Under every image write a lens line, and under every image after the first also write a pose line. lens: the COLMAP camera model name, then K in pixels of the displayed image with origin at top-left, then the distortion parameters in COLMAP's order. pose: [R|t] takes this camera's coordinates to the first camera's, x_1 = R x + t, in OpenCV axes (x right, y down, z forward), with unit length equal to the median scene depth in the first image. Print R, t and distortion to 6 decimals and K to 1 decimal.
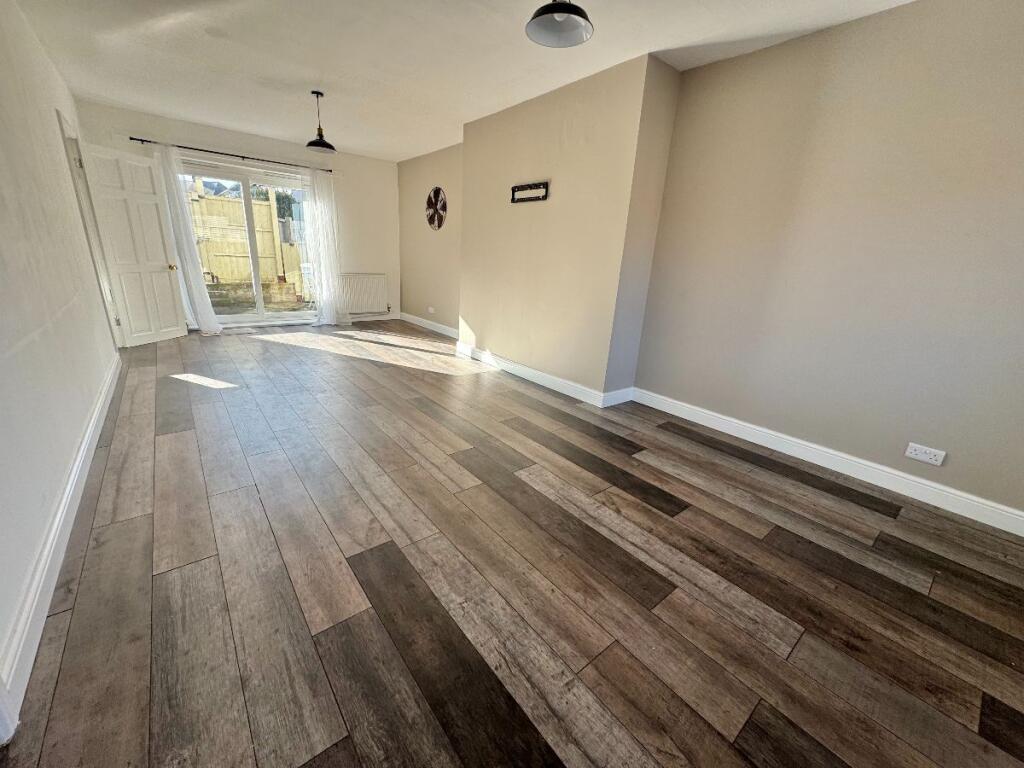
lens RADIAL K [[409.5, 0, 509.5], [0, 409.5, 384.2], [0, 0, 1]] dist [0.002797, 0.000077]
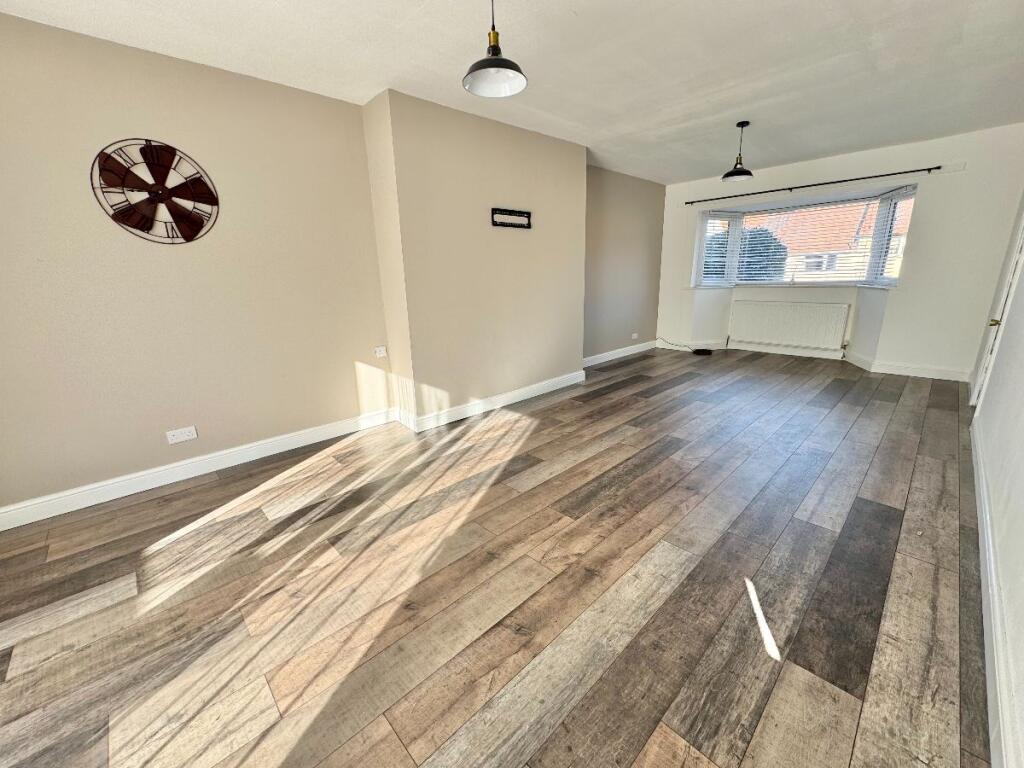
lens RADIAL K [[409.5, 0, 509.4], [0, 409.5, 383.1], [0, 0, 1]] dist [0.002797, 0.000077]
pose [[-0.081589, -0.309444, 0.947411, -1.051452], [0.315691, 0.893611, 0.319058, -0.445701], [-0.945348, 0.325120, 0.024780, 1.152158]]
